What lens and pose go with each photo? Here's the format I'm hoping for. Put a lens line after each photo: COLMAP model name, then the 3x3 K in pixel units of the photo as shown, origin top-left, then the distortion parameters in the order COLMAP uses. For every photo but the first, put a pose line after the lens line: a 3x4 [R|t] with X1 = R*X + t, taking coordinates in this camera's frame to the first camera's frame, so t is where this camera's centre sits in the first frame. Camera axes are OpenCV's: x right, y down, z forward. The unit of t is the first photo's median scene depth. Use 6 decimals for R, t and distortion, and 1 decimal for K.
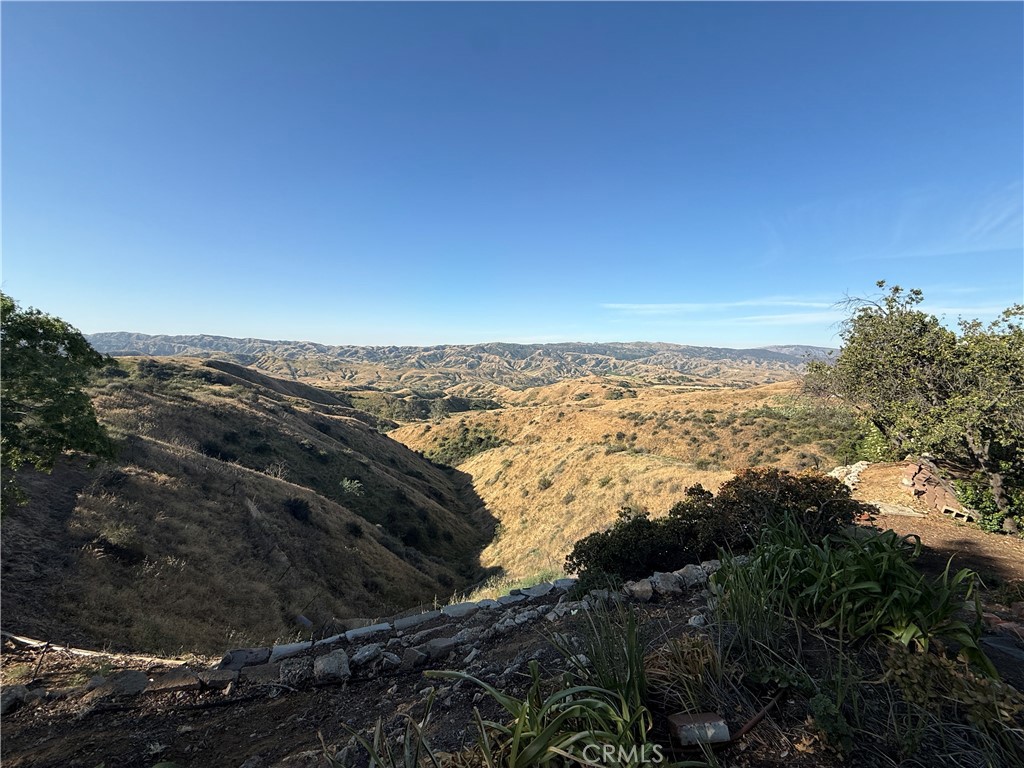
lens RADIAL K [[409.3, 0, 512.0], [0, 409.3, 384.0], [0, 0, 1]] dist [-0.001398, 0.000087]
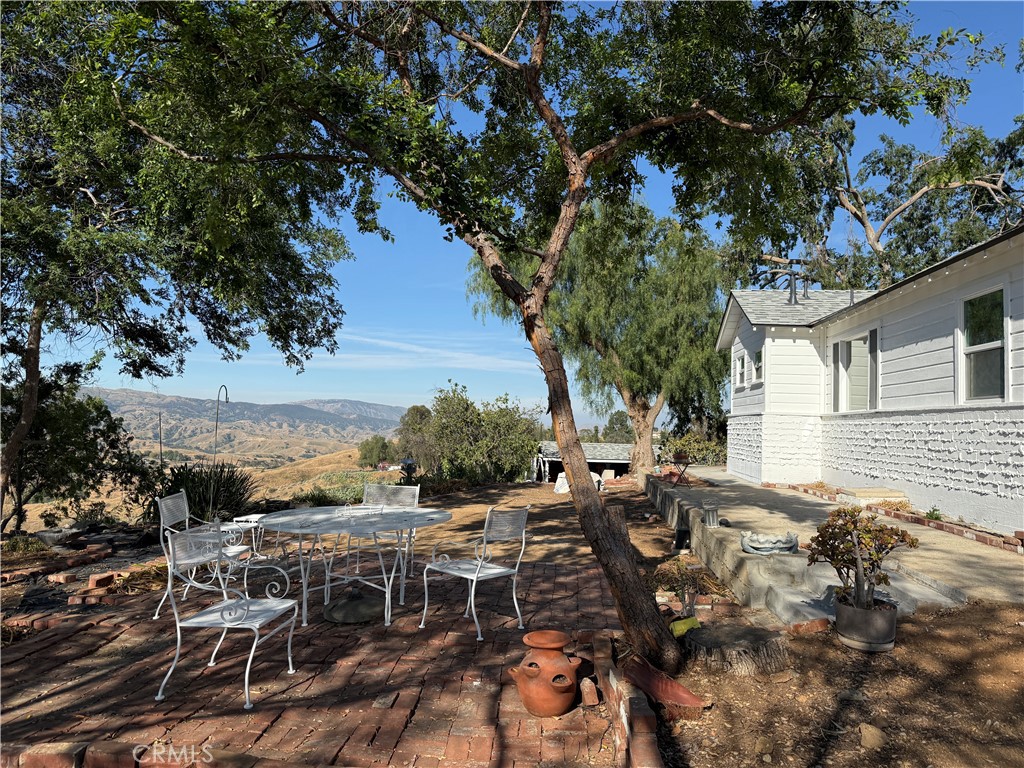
lens RADIAL K [[713.5, 0, 507.5], [0, 713.5, 405.9], [0, 0, 1]] dist [0.111977, -0.176243]
pose [[0.673543, 0.011929, 0.739052, -1.220004], [0.047928, 0.997061, -0.059773, 0.060847], [-0.737592, 0.075681, 0.670992, -1.258343]]
